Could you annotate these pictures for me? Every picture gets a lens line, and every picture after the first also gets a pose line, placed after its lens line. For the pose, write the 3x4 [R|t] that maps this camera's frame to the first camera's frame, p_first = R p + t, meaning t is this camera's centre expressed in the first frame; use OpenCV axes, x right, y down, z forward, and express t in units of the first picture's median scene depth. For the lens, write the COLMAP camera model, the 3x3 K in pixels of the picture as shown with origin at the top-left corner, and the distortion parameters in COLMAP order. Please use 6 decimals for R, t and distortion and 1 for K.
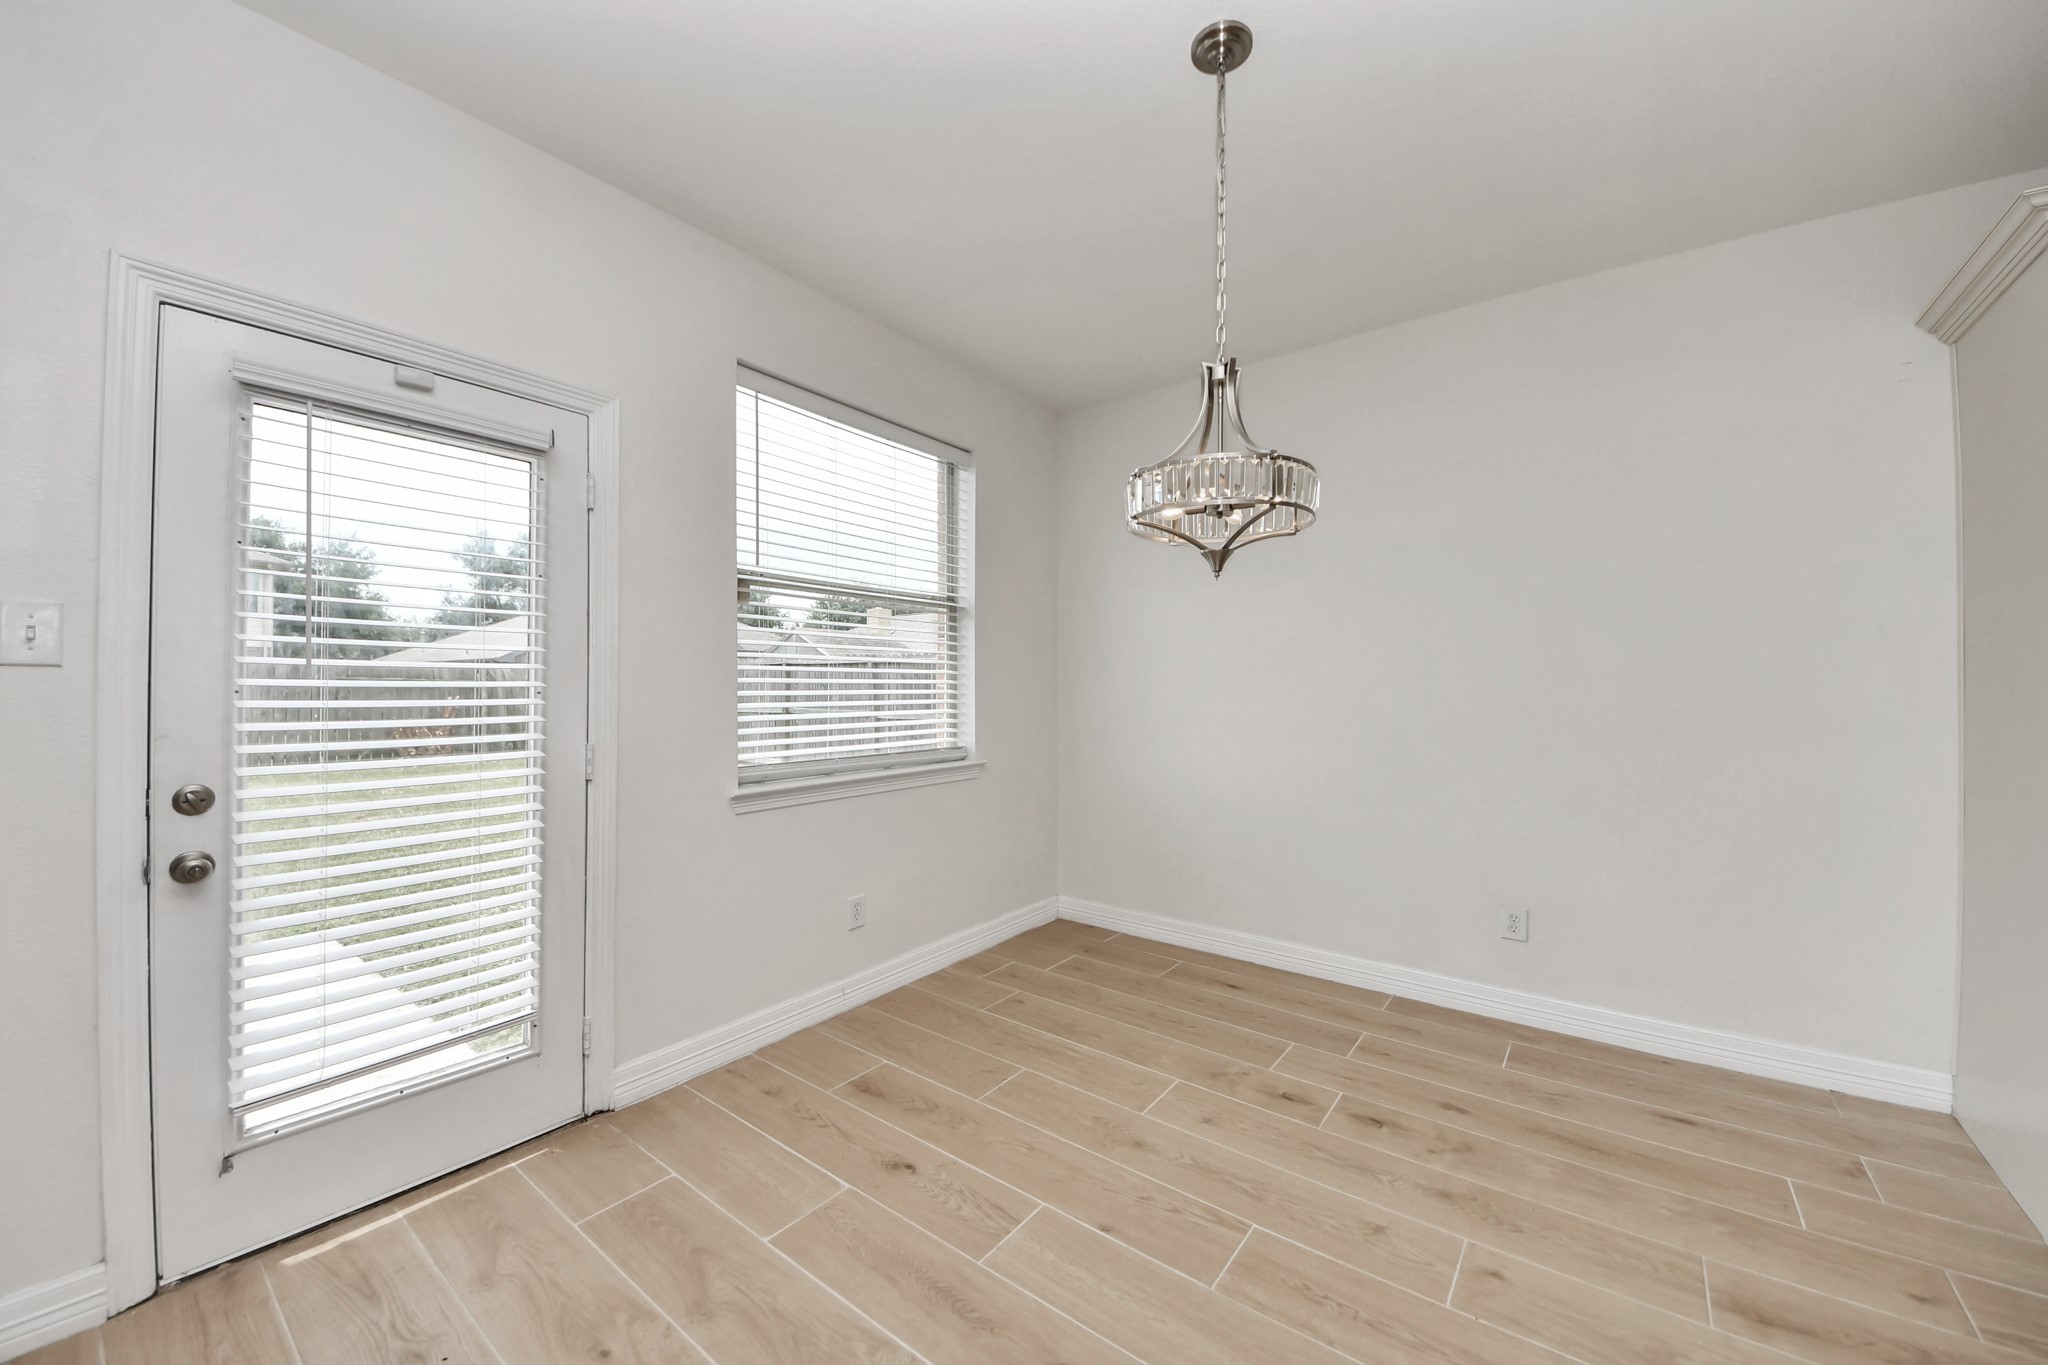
lens RADIAL K [[721.7, 0, 1029.0], [0, 721.7, 676.9], [0, 0, 1]] dist [0.035442, -0.020204]
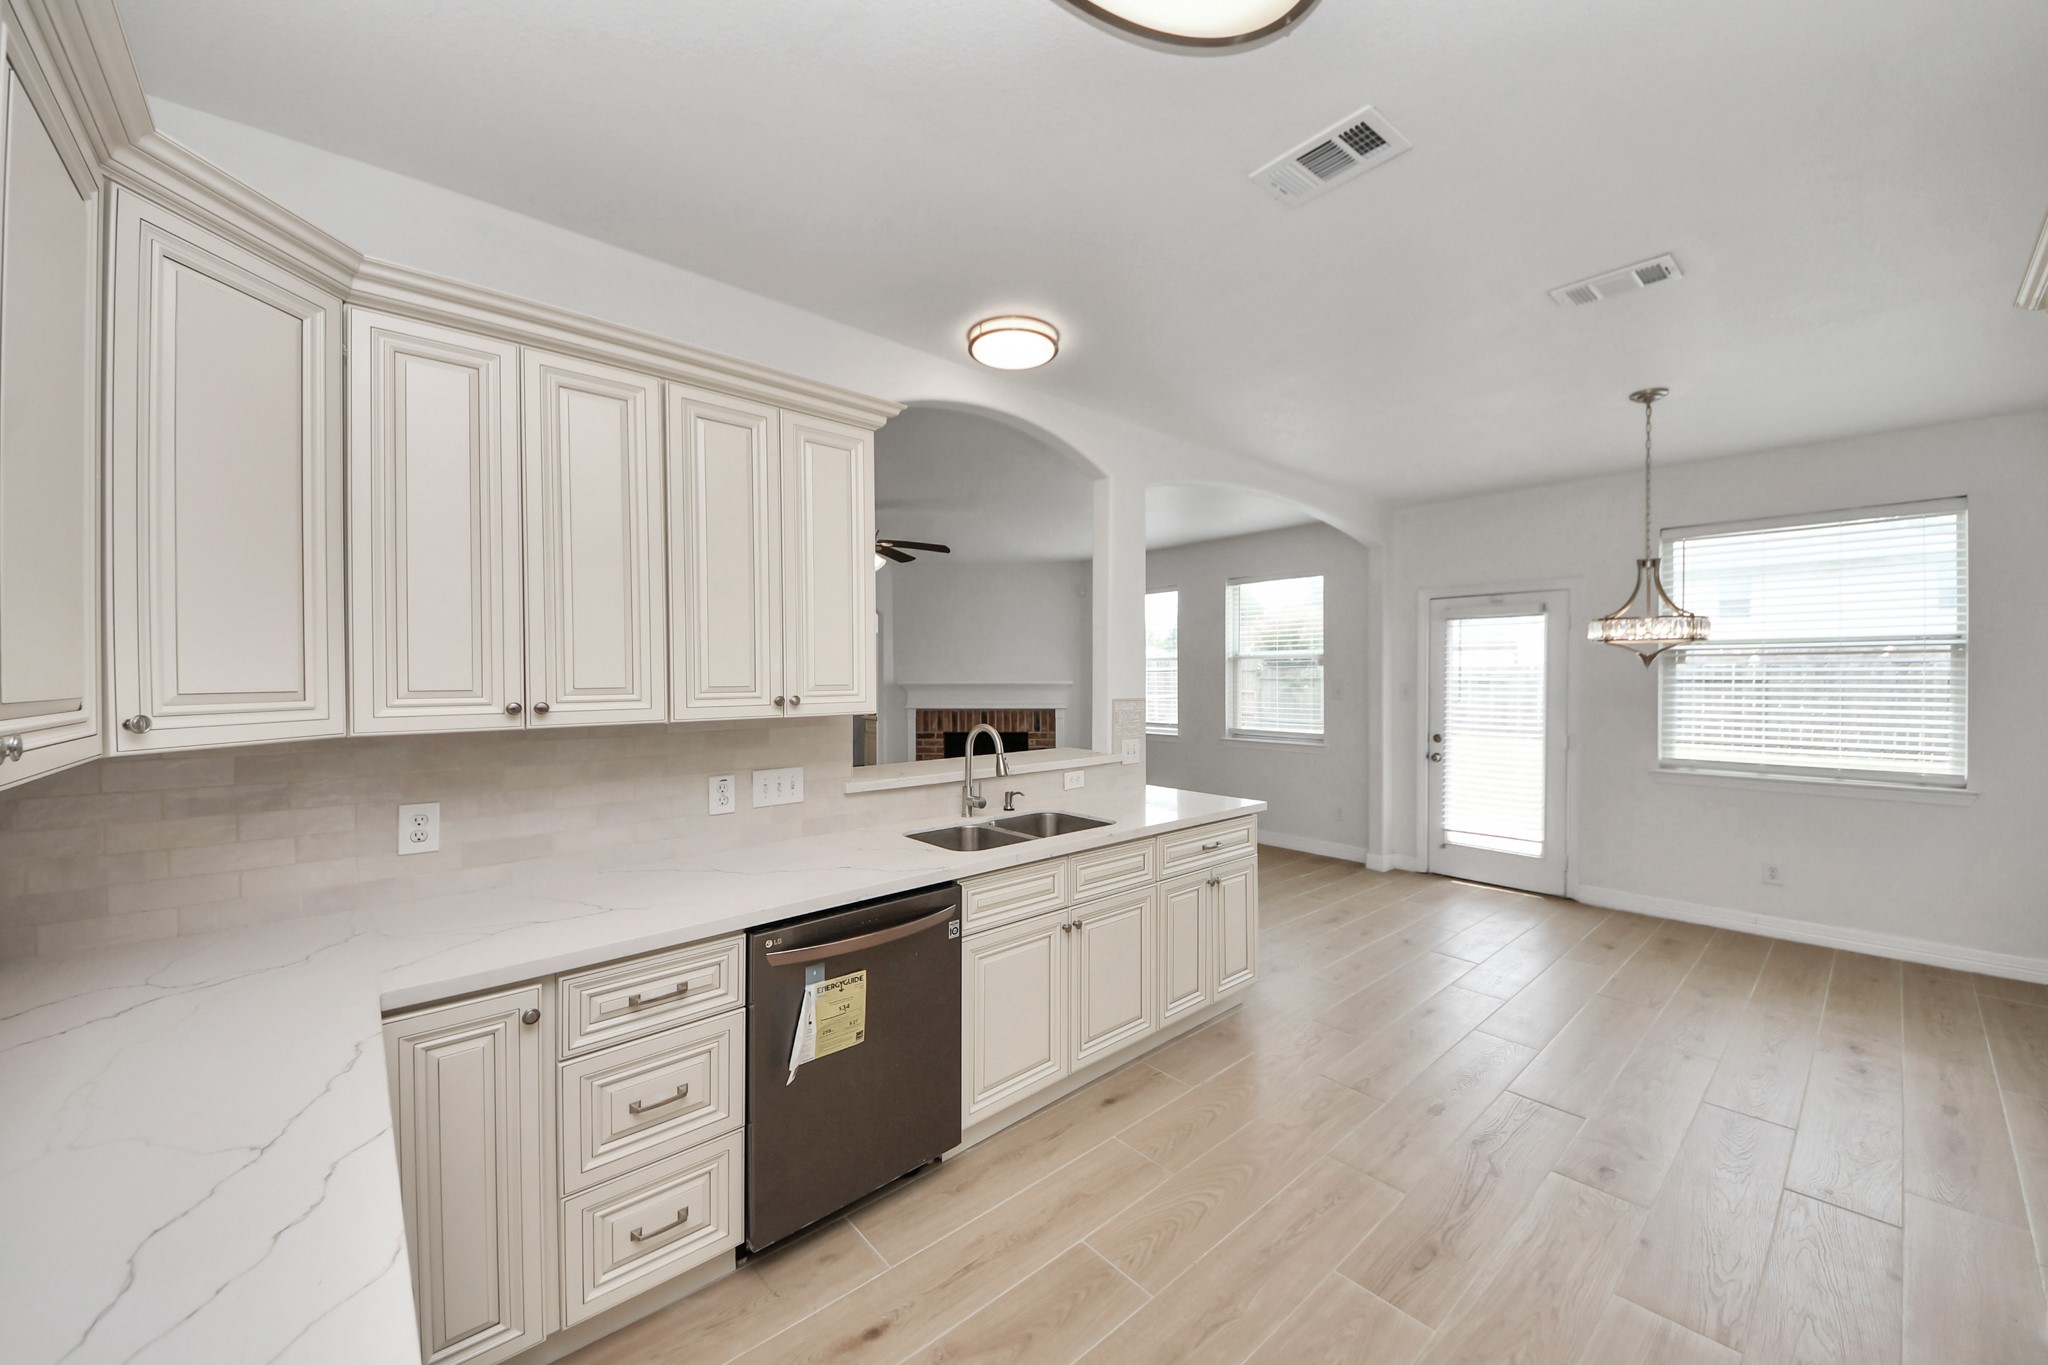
lens RADIAL K [[721.7, 0, 1029.0], [0, 721.7, 676.9], [0, 0, 1]] dist [0.035442, -0.020204]
pose [[-0.199190, -0.010790, -0.979901, 1.951782], [0.009642, 0.999869, -0.012970, -0.071123], [0.979913, -0.012032, -0.199060, -0.172935]]
